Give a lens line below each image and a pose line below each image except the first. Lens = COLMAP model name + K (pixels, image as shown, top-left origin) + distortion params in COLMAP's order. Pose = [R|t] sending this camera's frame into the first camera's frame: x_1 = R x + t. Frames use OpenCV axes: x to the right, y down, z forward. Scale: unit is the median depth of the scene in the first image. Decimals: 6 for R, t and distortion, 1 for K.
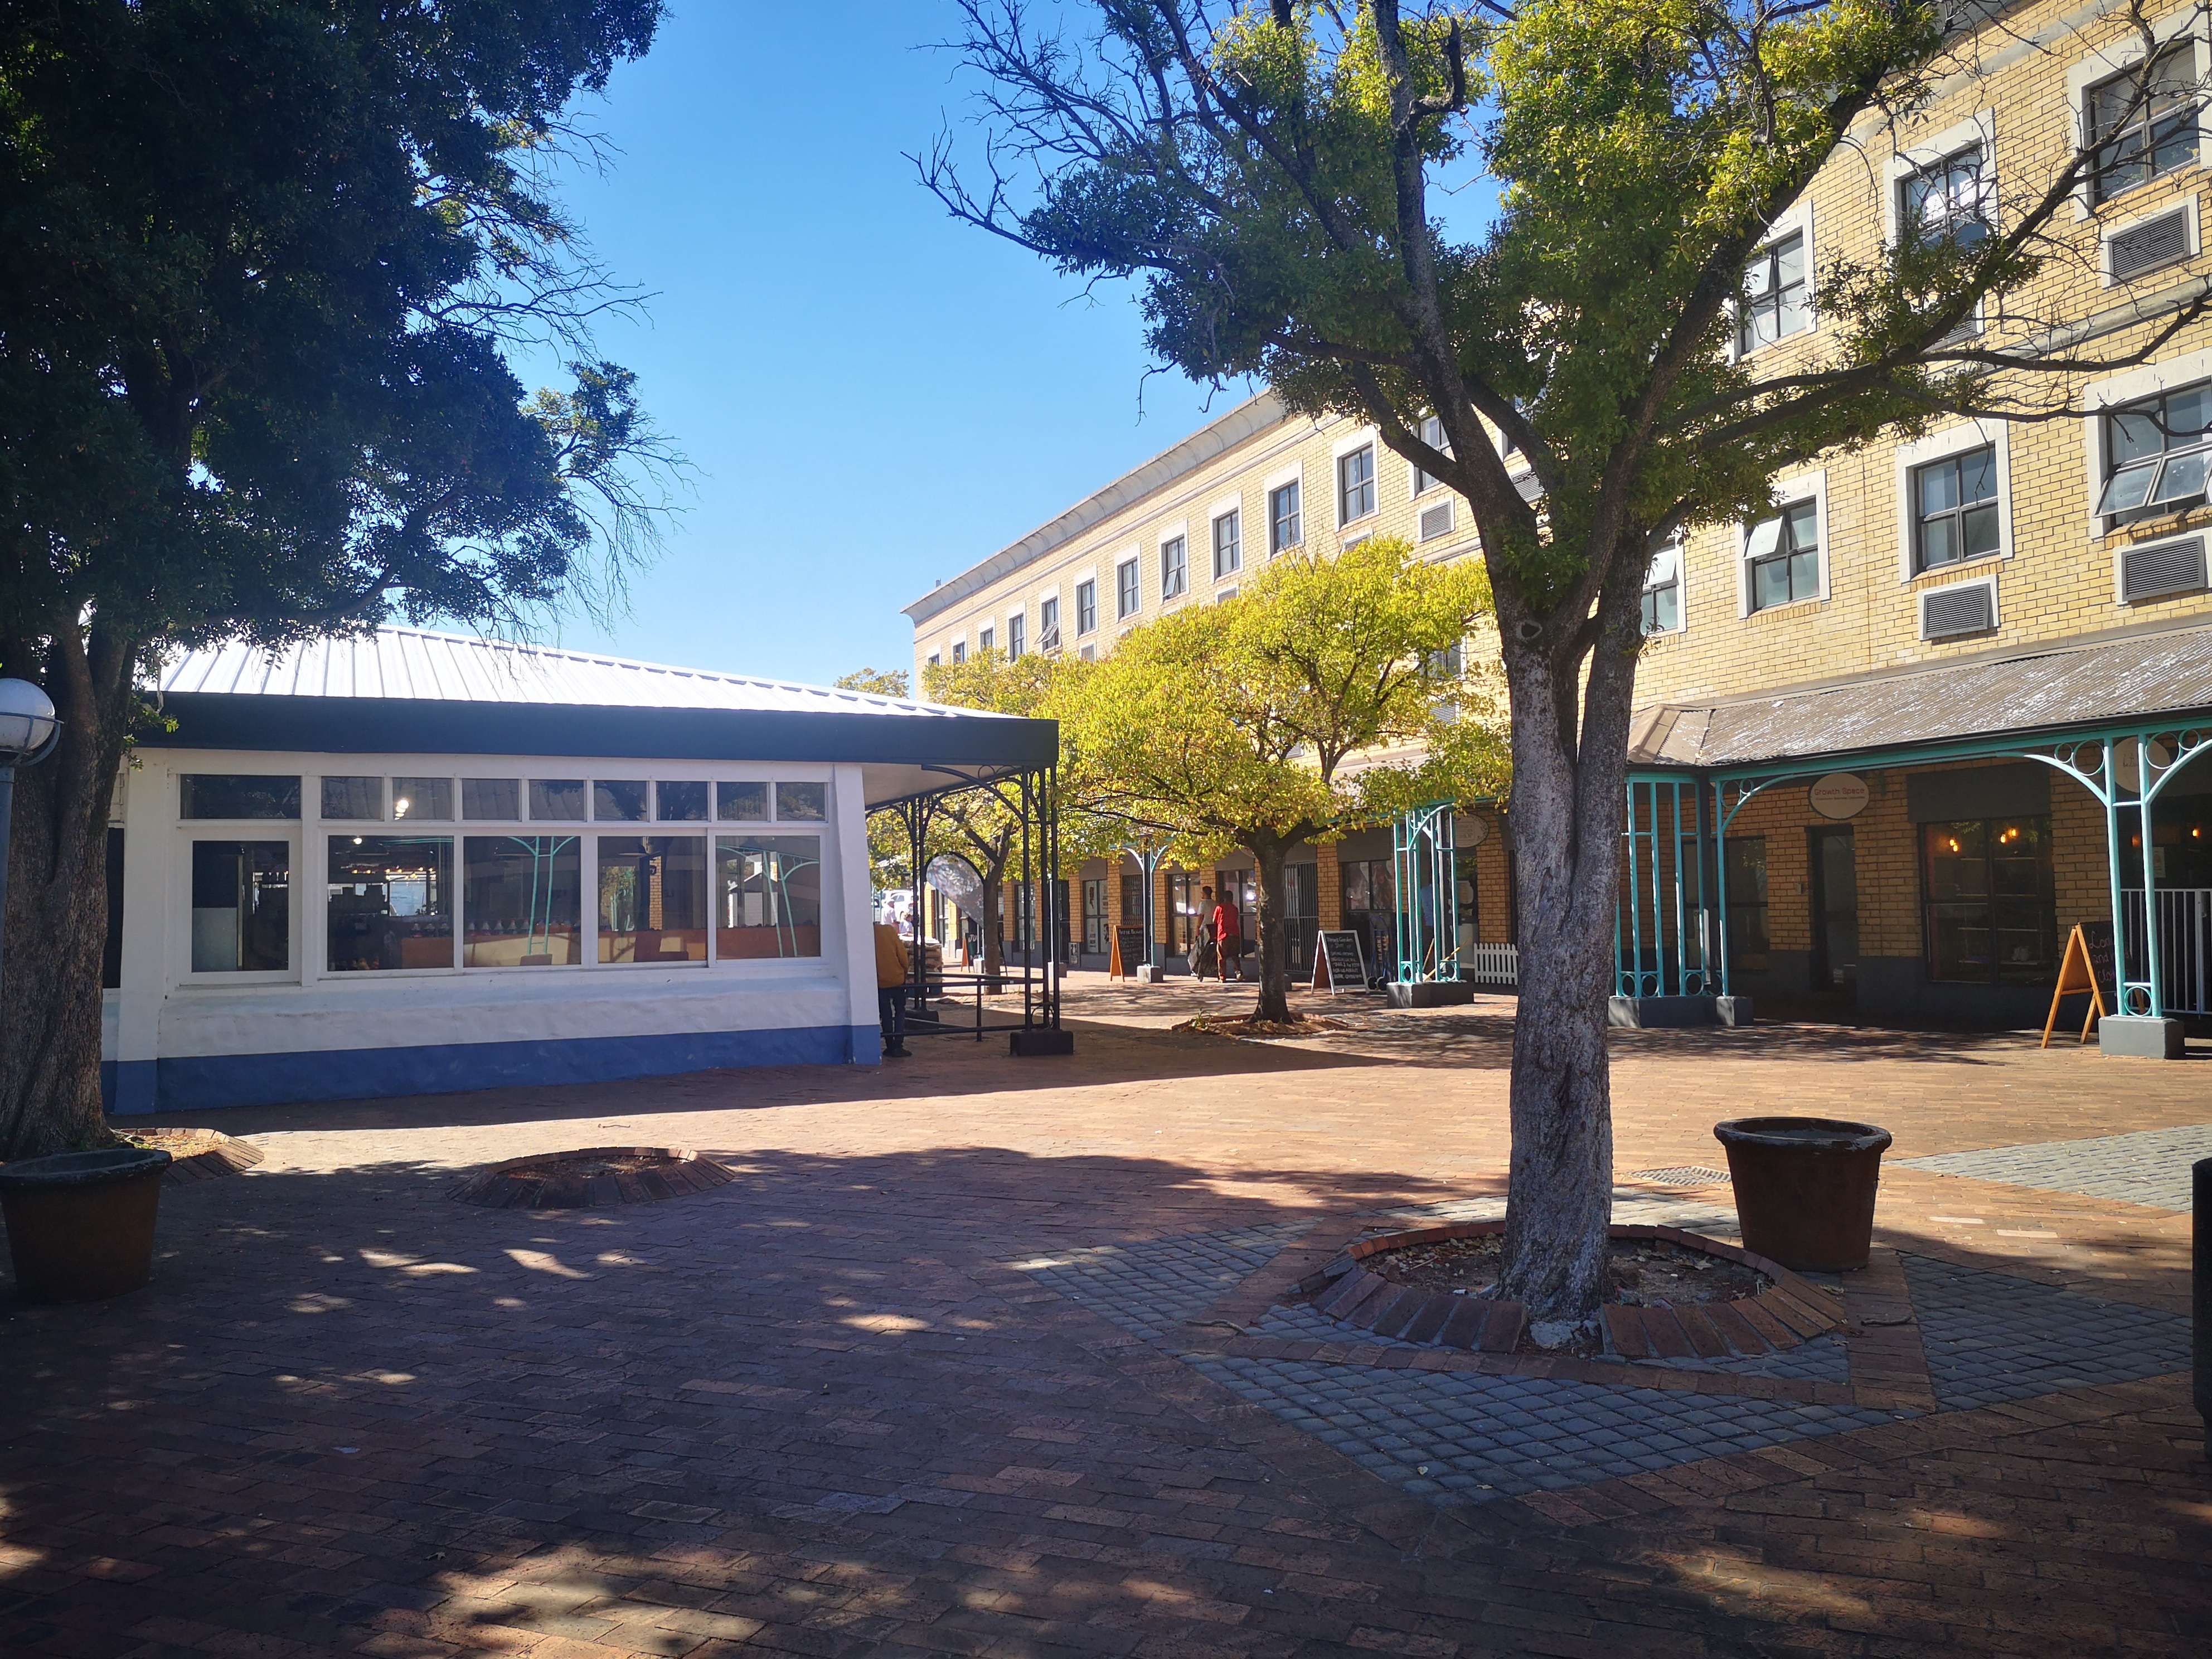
lens RADIAL K [[1757.2, 0, 1106.0], [0, 1757.2, 829.5], [0, 0, 1]] dist [0.070000, -0.003791]
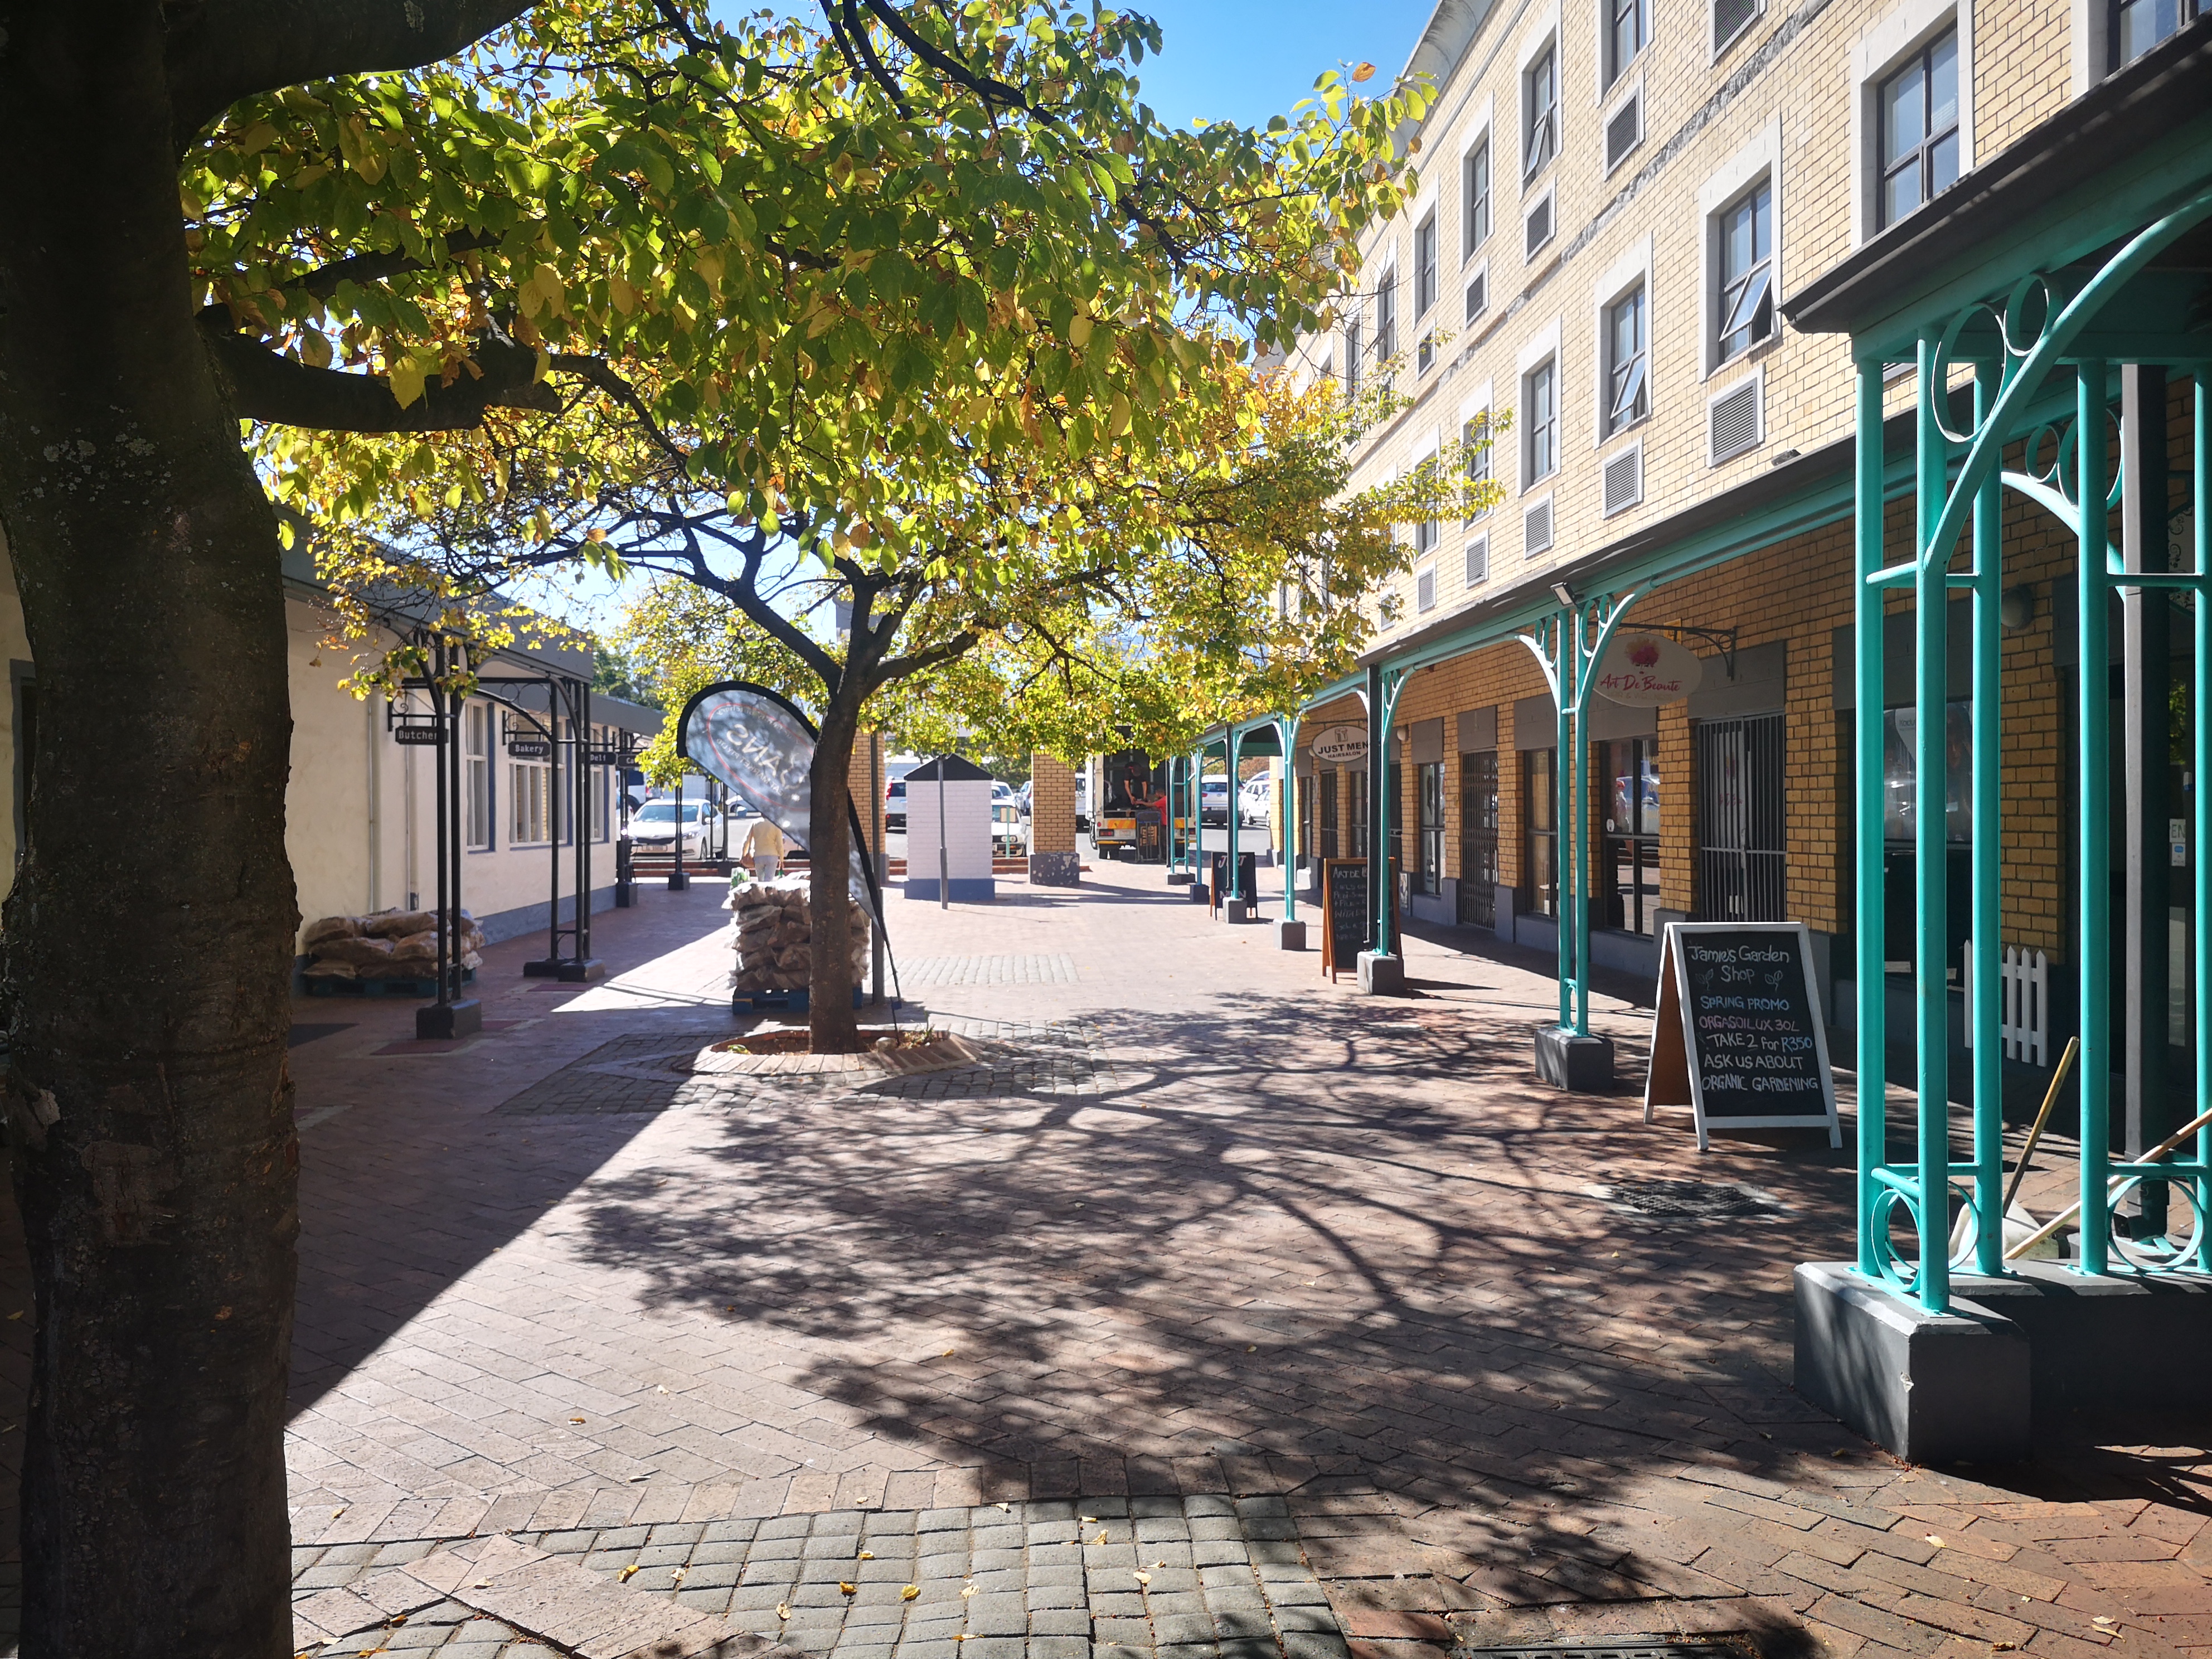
lens RADIAL K [[1757.2, 0, 1106.0], [0, 1757.2, 829.5], [0, 0, 1]] dist [0.070000, -0.003791]
pose [[0.941803, 0.016979, -0.335737, 0.163183], [0.003428, 0.998187, 0.060098, 0.028686], [0.336149, -0.057751, 0.940037, 0.839093]]
